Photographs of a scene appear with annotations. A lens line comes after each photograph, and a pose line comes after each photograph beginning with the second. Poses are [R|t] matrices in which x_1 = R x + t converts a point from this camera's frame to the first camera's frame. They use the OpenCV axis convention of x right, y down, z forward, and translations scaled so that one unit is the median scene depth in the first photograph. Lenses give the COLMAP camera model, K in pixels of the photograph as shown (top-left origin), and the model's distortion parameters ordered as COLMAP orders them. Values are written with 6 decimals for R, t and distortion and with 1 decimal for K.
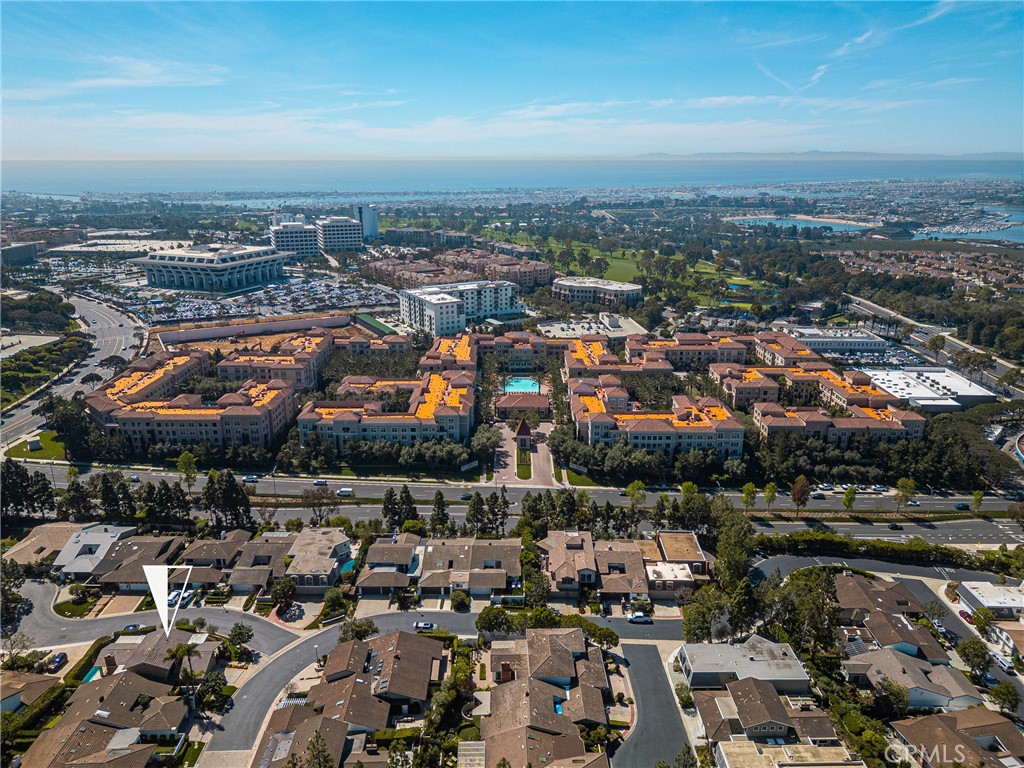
lens RADIAL K [[726.1, 0, 509.1], [0, 726.1, 382.7], [0, 0, 1]] dist [0.058488, -0.035216]
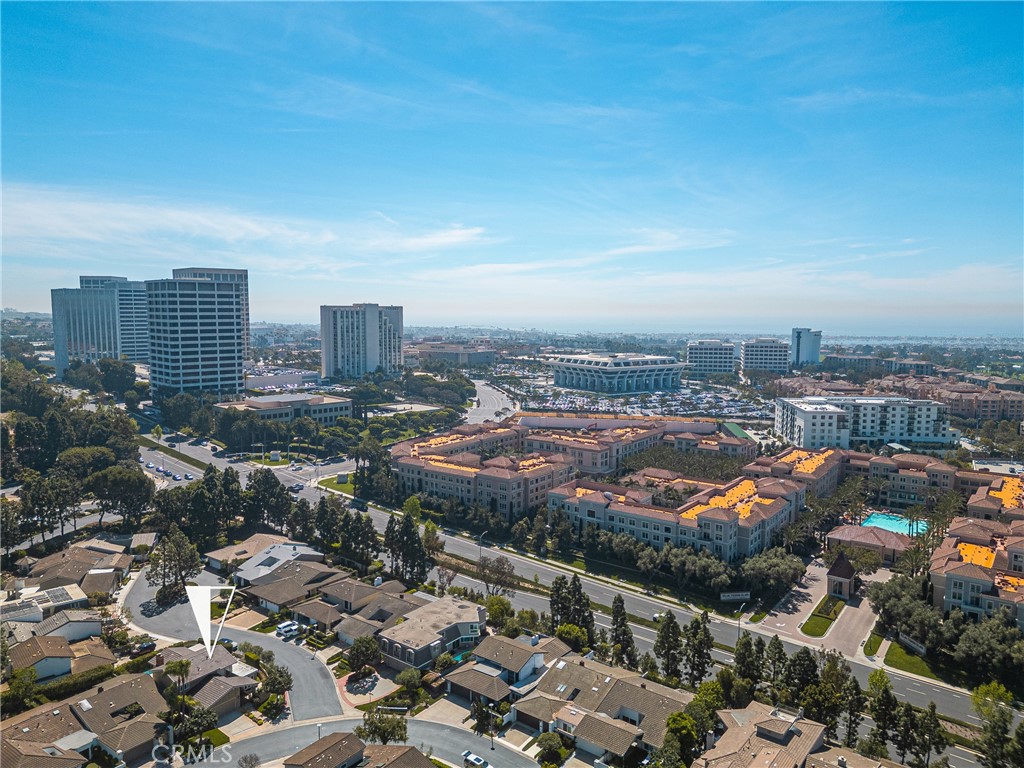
lens RADIAL K [[726.1, 0, 510.9], [0, 726.1, 381.5], [0, 0, 1]] dist [0.058488, -0.035216]
pose [[0.793847, 0.058369, -0.605309, 0.193726], [-0.183445, 0.971999, -0.146855, 0.056962], [0.579788, 0.227621, 0.782326, 0.270033]]
